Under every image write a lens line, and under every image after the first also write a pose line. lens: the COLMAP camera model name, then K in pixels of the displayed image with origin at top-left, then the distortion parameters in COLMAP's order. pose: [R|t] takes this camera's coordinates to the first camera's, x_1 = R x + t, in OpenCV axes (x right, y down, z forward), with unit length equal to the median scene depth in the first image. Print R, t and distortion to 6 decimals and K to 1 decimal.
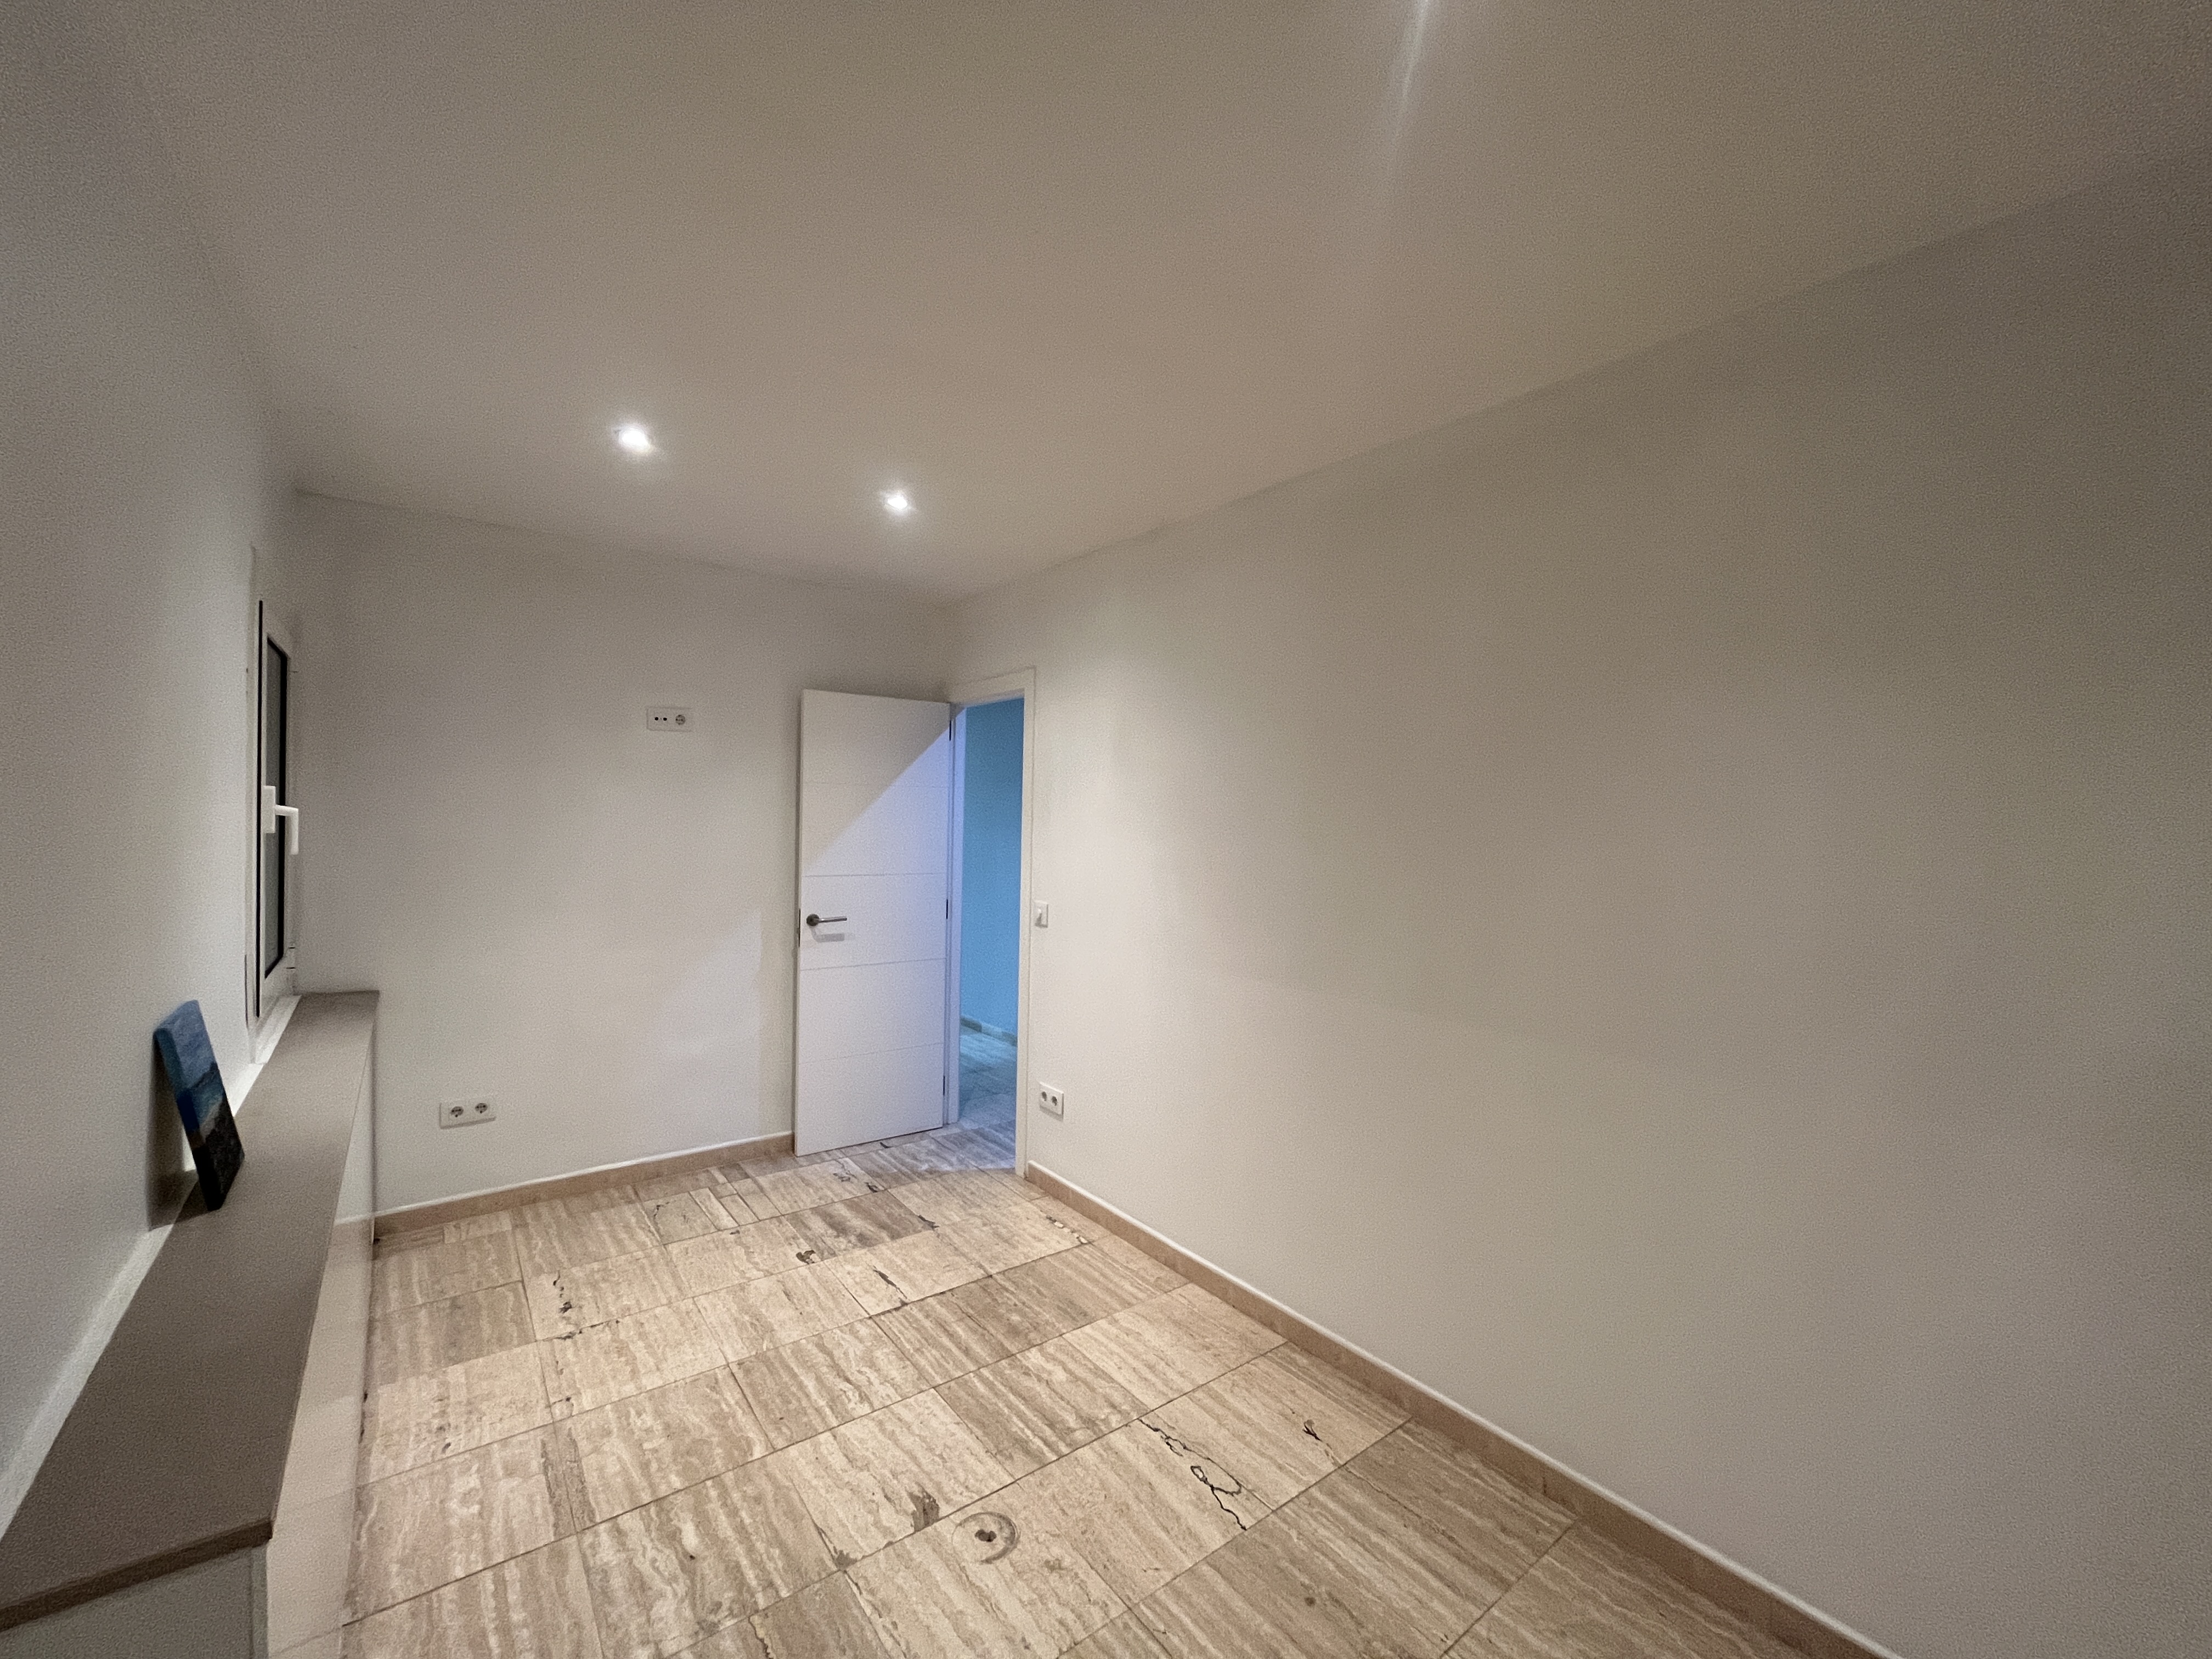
lens RADIAL K [[894.7, 0, 1100.4], [0, 894.7, 829.7], [0, 0, 1]] dist [-0.002019, -0.000248]
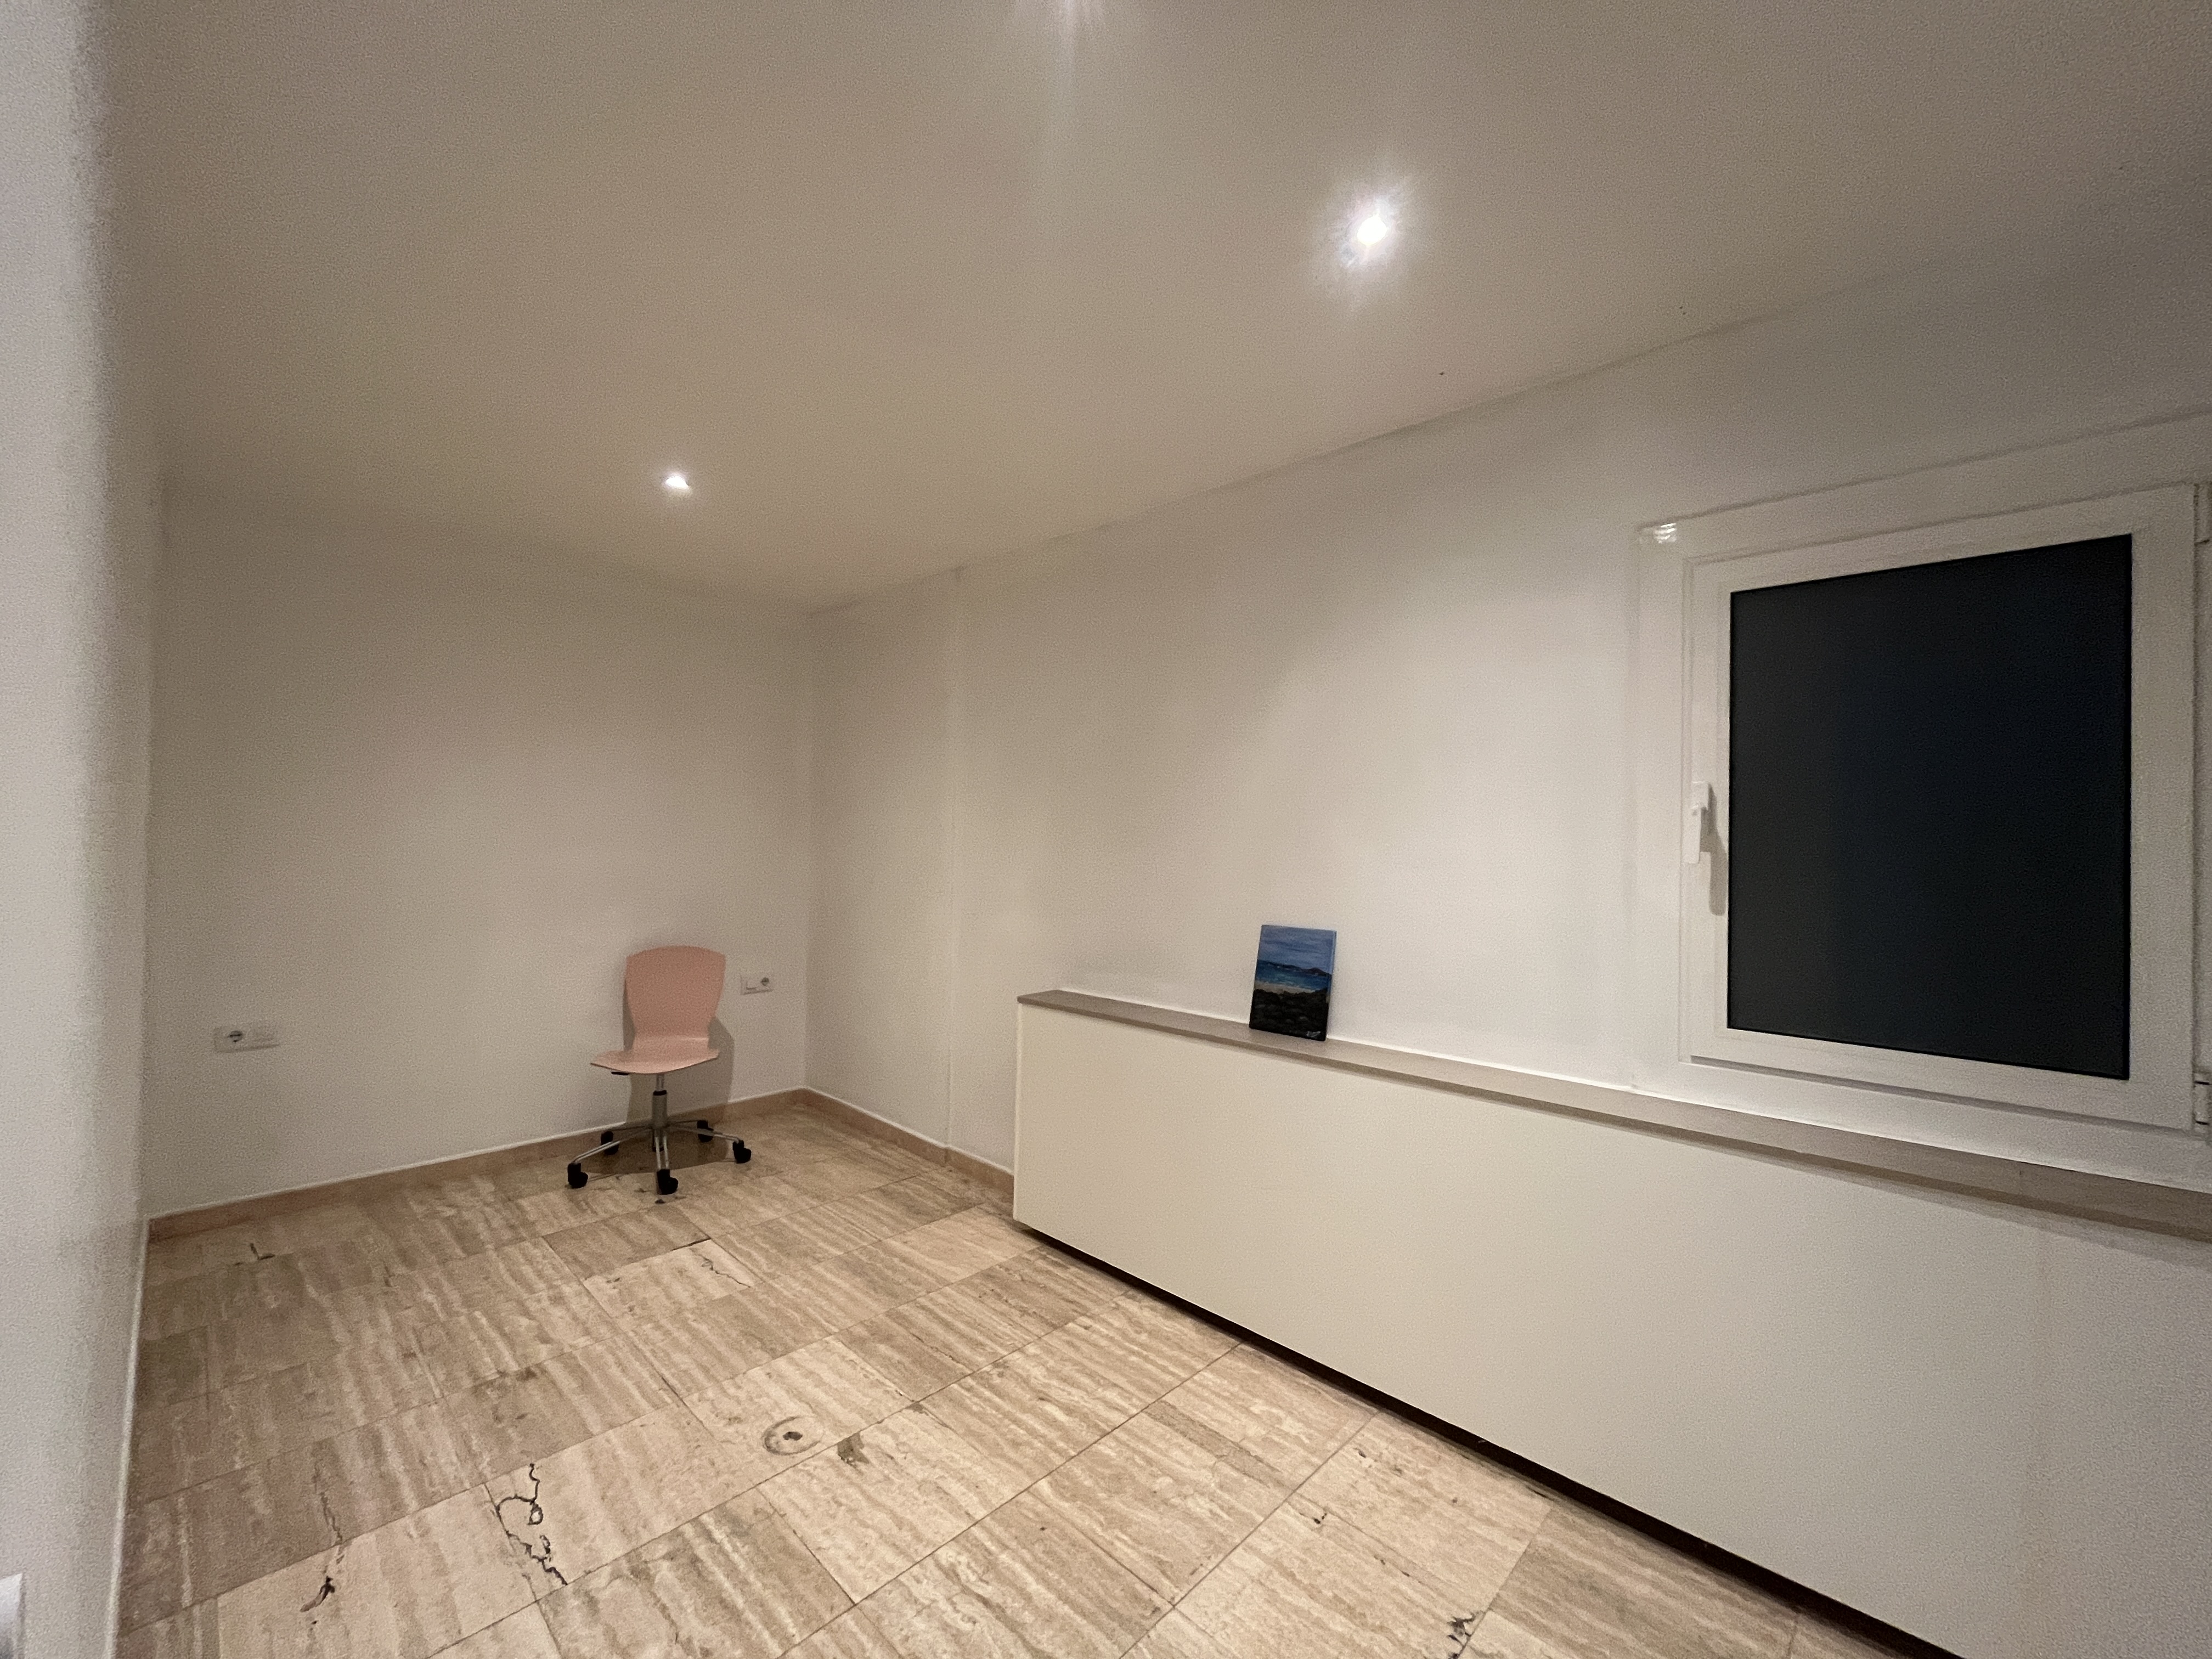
lens RADIAL K [[894.7, 0, 1100.4], [0, 894.7, 829.7], [0, 0, 1]] dist [-0.002019, -0.000248]
pose [[-0.988387, -0.039243, -0.146804, -0.283986], [-0.040438, 0.999169, 0.005161, 0.016232], [0.146480, 0.011038, -0.989152, 1.944500]]
